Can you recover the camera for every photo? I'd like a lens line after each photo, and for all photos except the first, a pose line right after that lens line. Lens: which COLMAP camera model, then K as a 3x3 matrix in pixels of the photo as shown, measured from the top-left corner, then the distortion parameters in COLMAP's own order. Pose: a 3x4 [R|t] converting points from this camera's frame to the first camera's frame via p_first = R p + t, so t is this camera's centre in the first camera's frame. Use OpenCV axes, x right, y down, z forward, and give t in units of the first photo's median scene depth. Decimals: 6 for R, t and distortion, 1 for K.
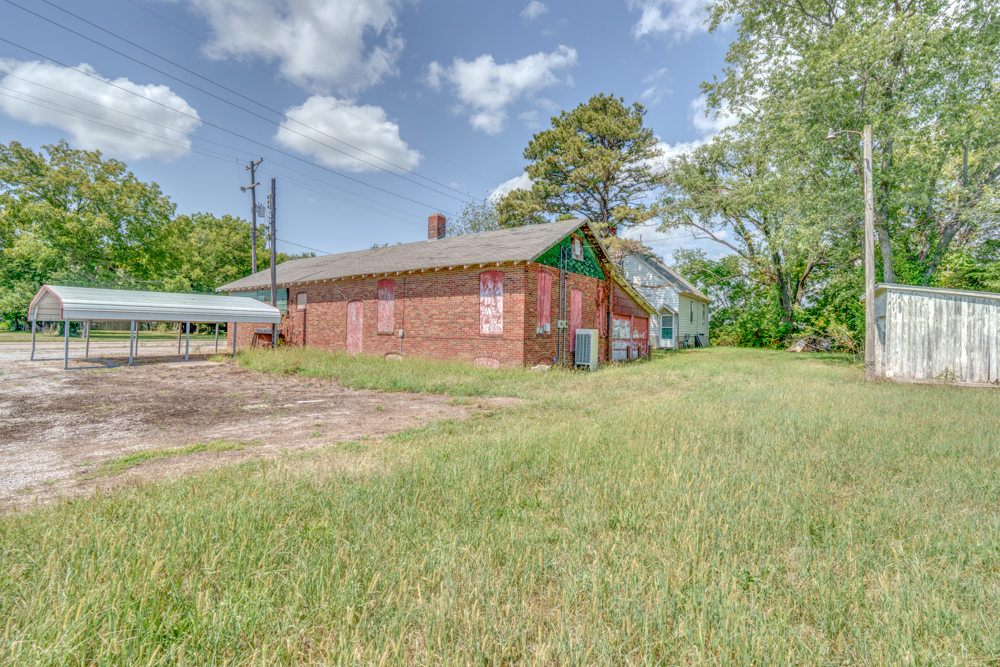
lens RADIAL K [[451.0, 0, 500.9], [0, 451.0, 327.6], [0, 0, 1]] dist [-0.001660, -0.000278]
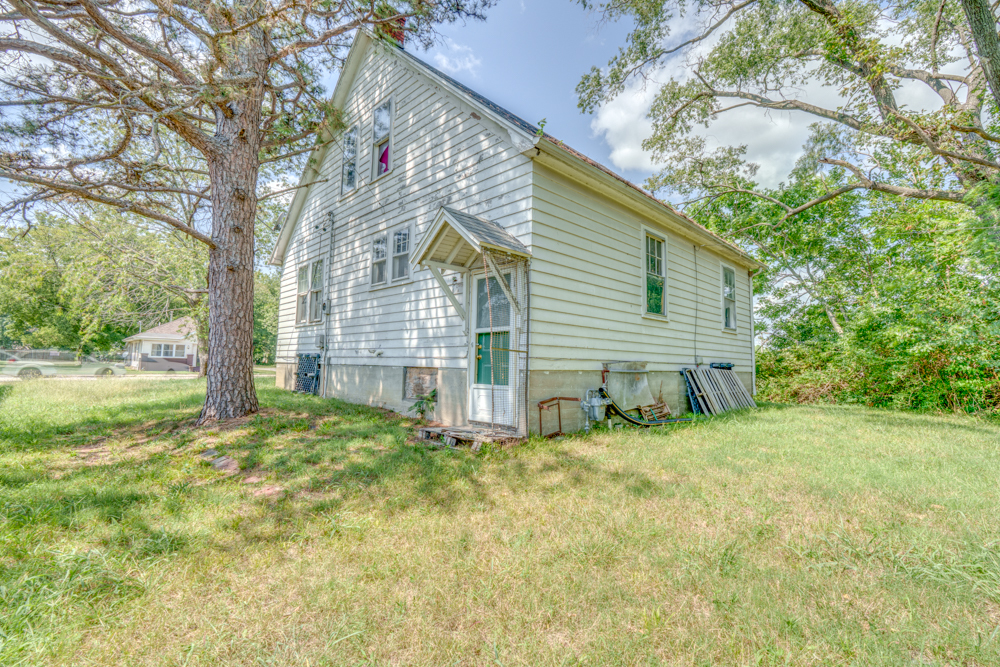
lens RADIAL K [[451.0, 0, 500.9], [0, 451.0, 327.6], [0, 0, 1]] dist [-0.001660, -0.000278]
pose [[0.980928, -0.023184, -0.192985, 0.369608], [0.006064, 0.996028, -0.088834, 0.014980], [0.194278, 0.085970, 0.977172, 0.685172]]
